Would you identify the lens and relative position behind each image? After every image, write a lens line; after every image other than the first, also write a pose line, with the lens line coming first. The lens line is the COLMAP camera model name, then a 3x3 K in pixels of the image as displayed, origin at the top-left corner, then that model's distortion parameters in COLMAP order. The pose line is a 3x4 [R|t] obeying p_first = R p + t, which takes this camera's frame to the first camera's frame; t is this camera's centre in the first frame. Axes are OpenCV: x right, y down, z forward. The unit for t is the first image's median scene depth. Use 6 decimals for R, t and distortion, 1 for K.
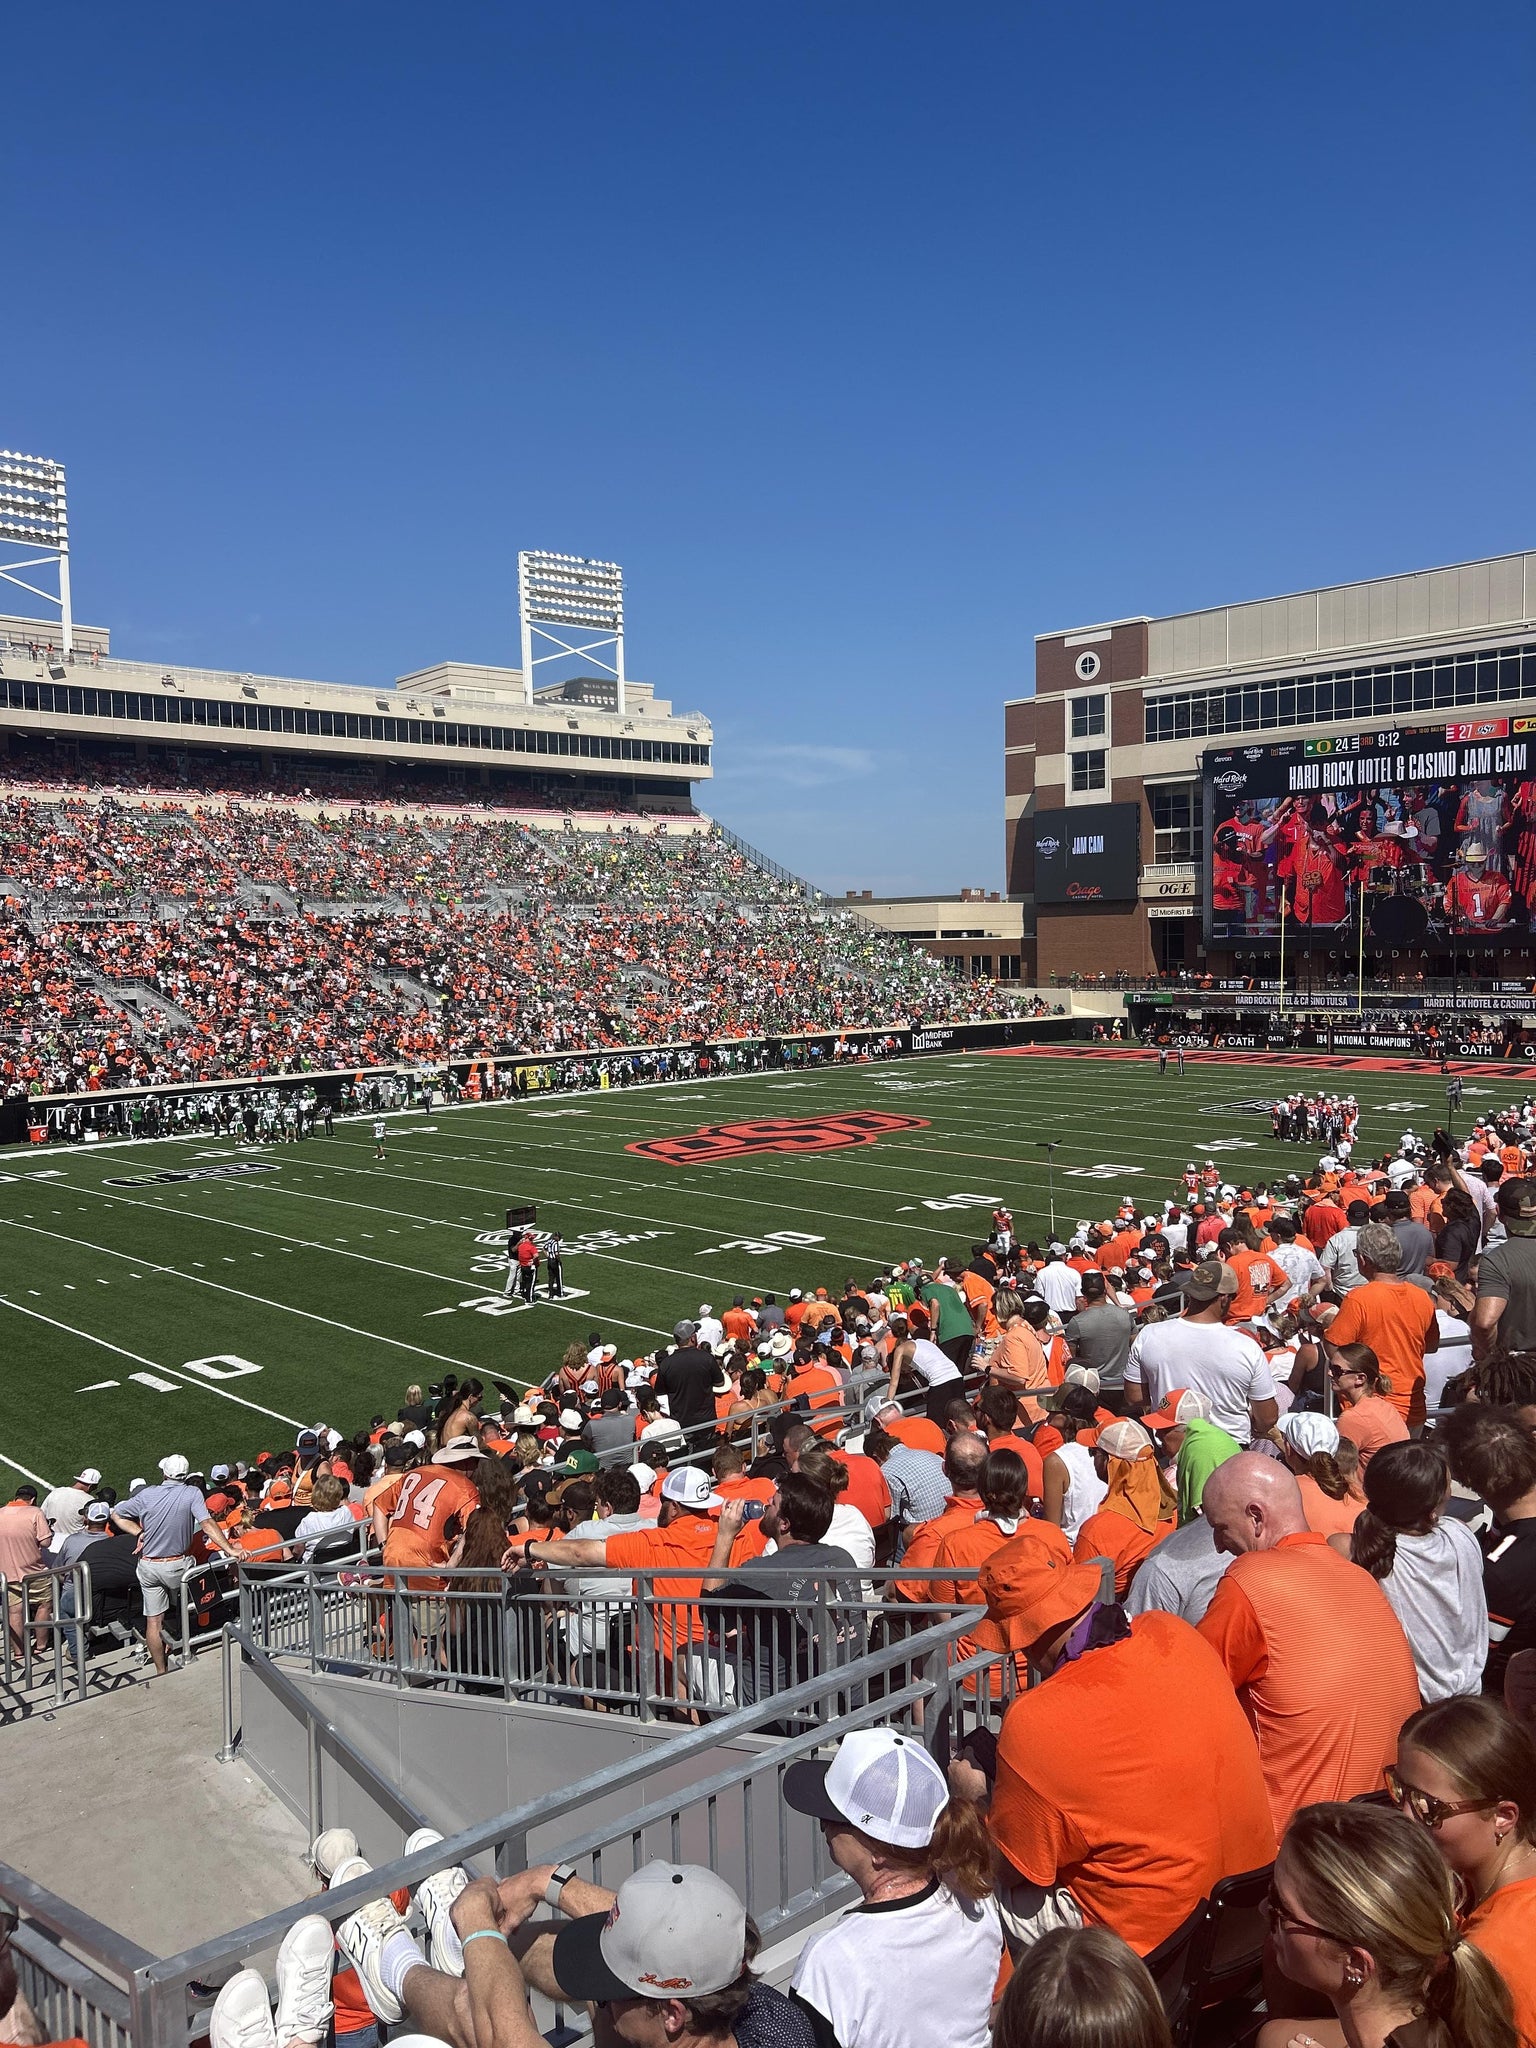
lens RADIAL K [[1543.4, 0, 771.8], [0, 1543.4, 1031.8], [0, 0, 1]] dist [0.074663, -0.047414]
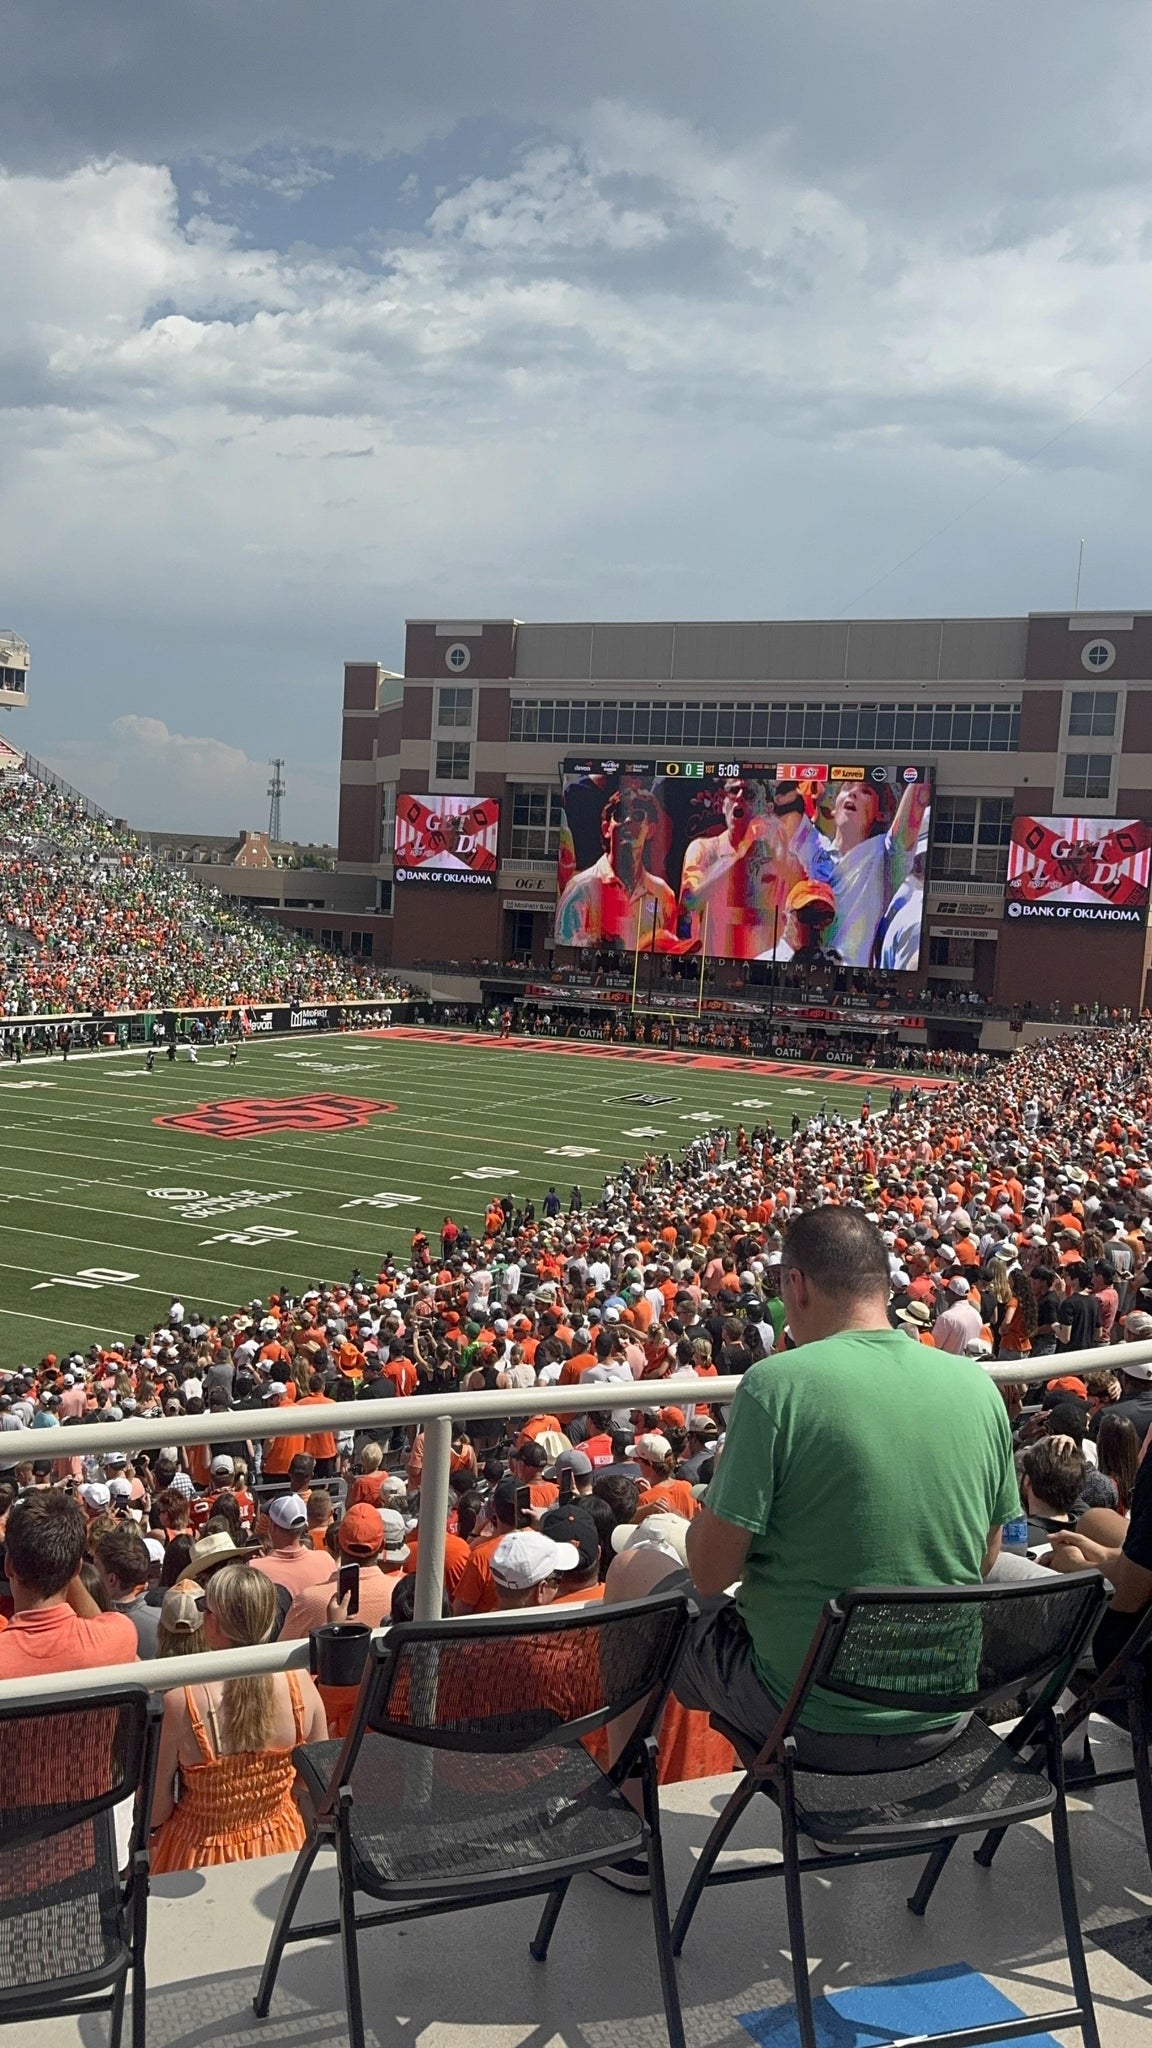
lens RADIAL K [[1830.6, 0, 569.8], [0, 1830.6, 1036.8], [0, 0, 1]] dist [0.152070, 0.004713]
pose [[0.939598, 0.045113, 0.339295, -0.129246], [-0.055689, 0.998217, 0.021495, -0.016013], [-0.337720, -0.039091, 0.940434, -0.180826]]
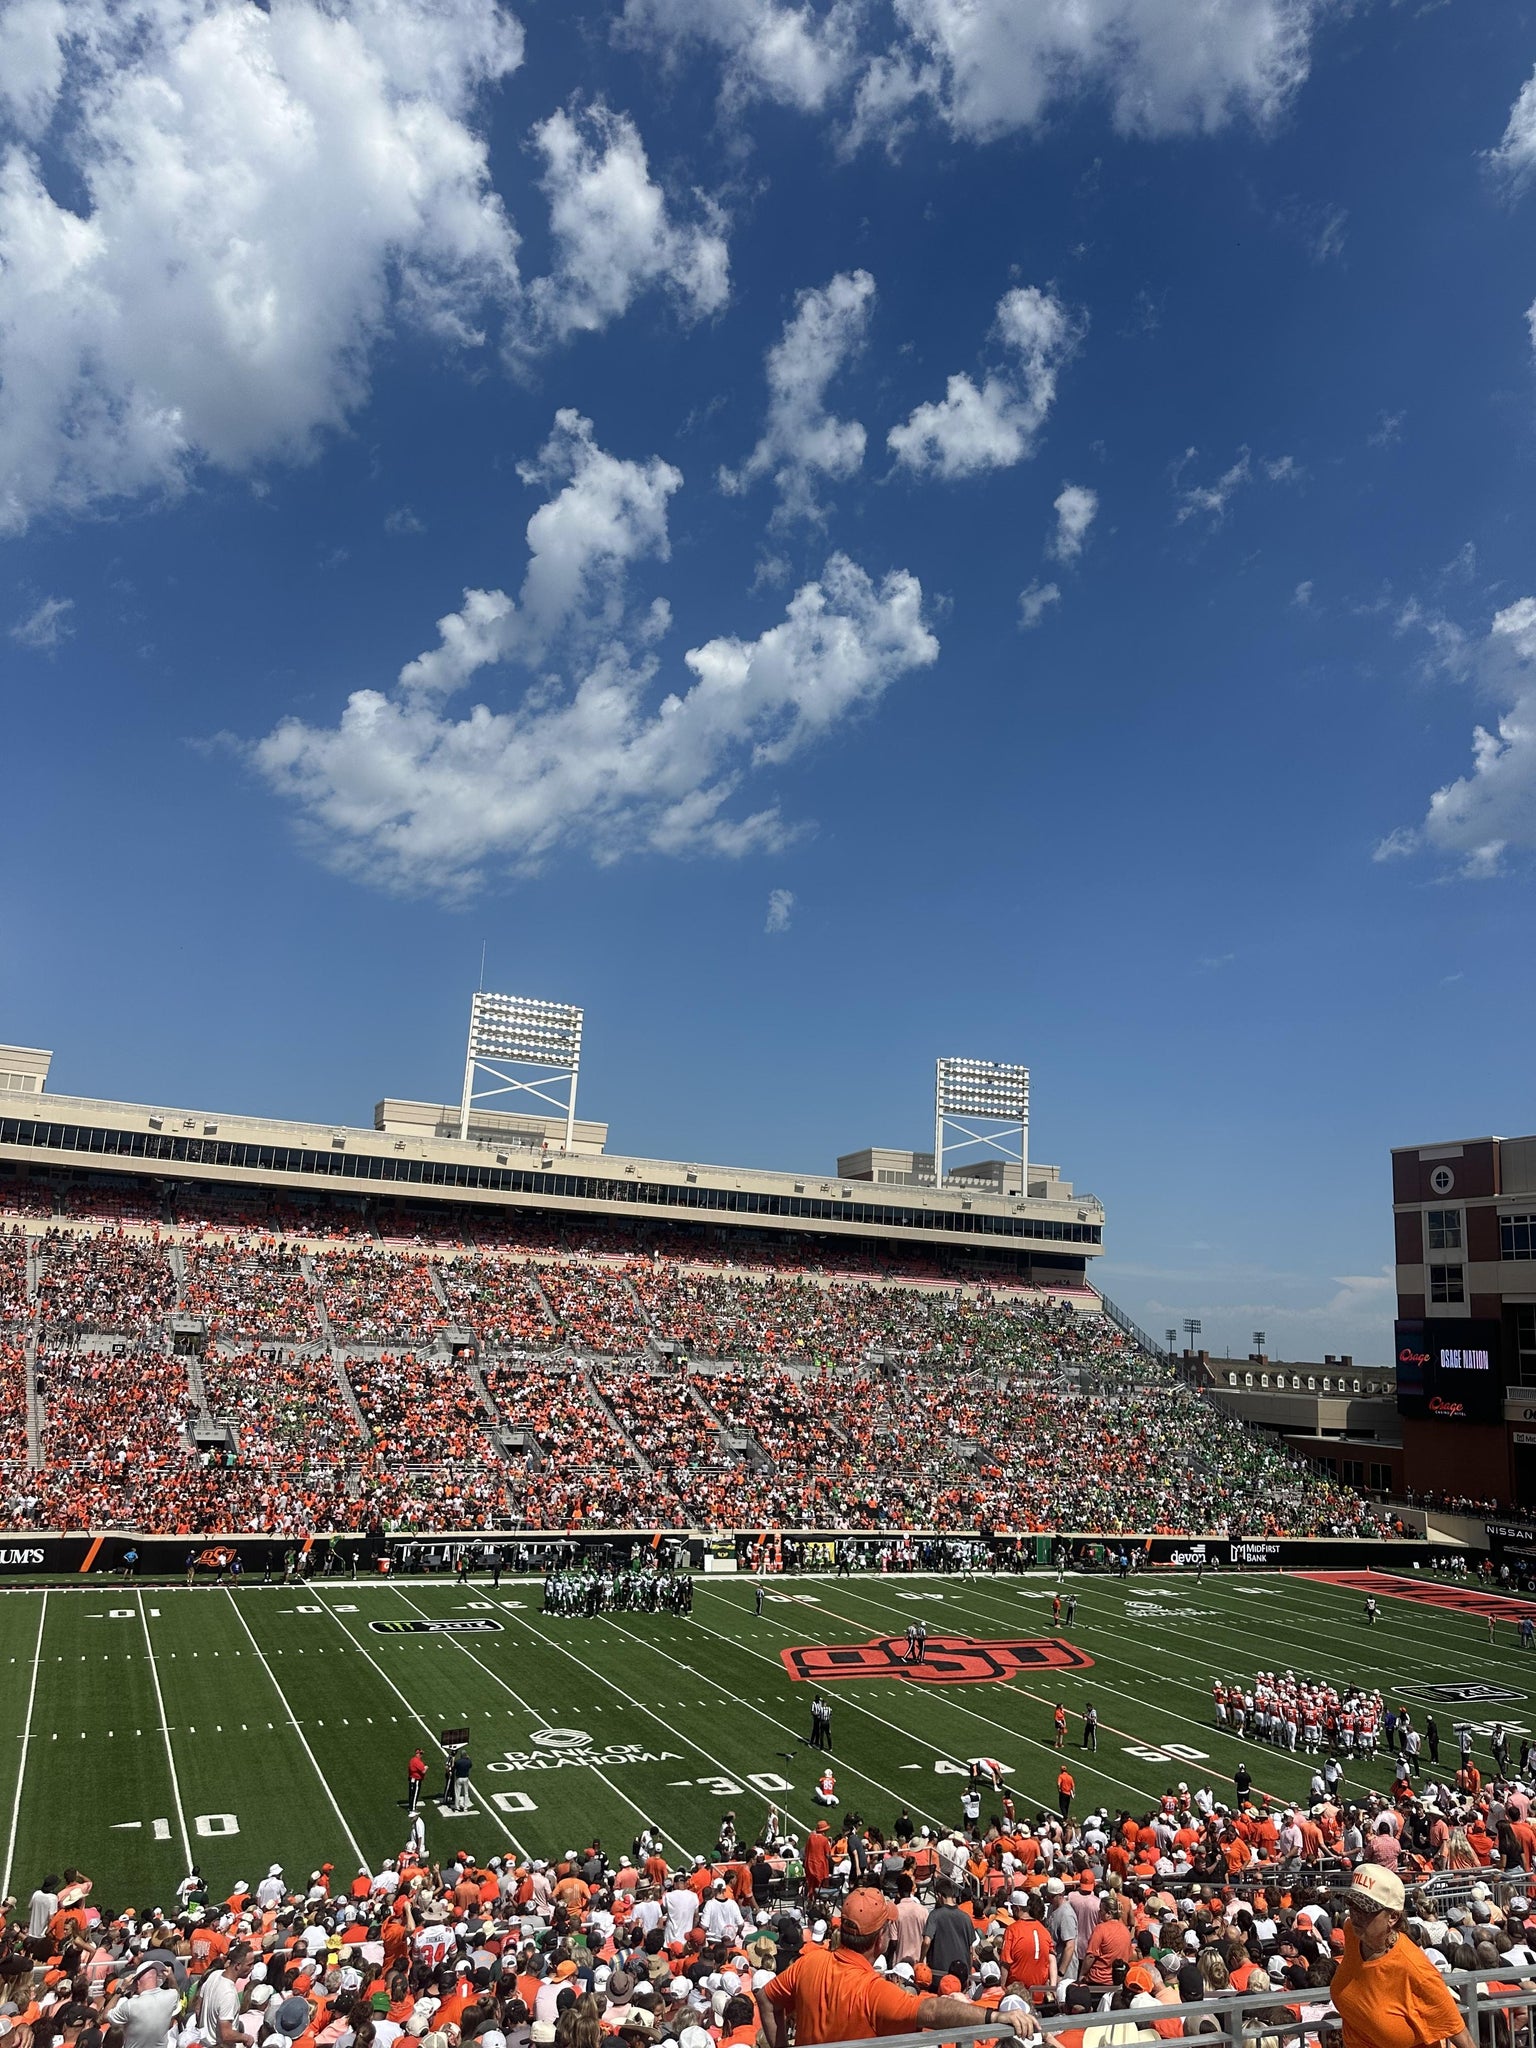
lens RADIAL K [[1446.7, 0, 776.8], [0, 1446.7, 1030.3], [0, 0, 1]] dist [0.084007, -0.073056]
pose [[0.936548, -0.004811, -0.350506, 0.133080], [-0.093015, 0.960651, -0.261722, -0.037294], [0.337973, 0.277717, 0.899248, -0.041418]]
